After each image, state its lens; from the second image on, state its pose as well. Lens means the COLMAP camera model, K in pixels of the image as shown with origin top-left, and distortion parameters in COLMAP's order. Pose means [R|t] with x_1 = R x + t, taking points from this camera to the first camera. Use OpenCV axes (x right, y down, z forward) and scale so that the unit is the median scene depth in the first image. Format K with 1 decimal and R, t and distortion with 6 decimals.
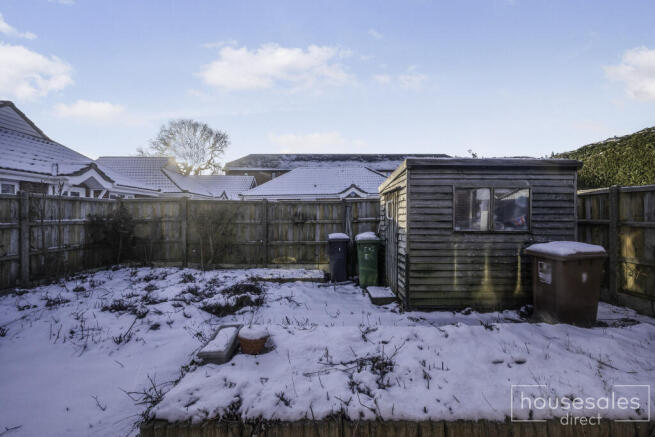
lens RADIAL K [[271.5, 0, 324.9], [0, 271.5, 217.4], [0, 0, 1]] dist [-0.003003, -0.000480]
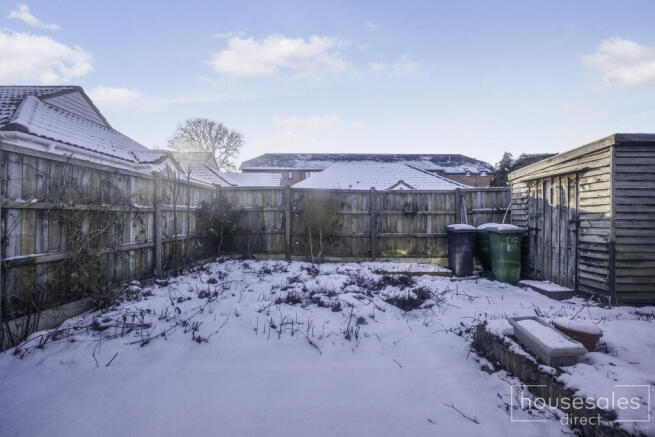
lens RADIAL K [[271.5, 0, 333.5], [0, 271.5, 219.2], [0, 0, 1]] dist [-0.003003, -0.000480]
pose [[0.999975, 0.005616, -0.004372, -0.353507], [-0.005597, 0.999975, 0.004412, 0.037114], [0.004397, -0.004387, 0.999981, 0.065803]]
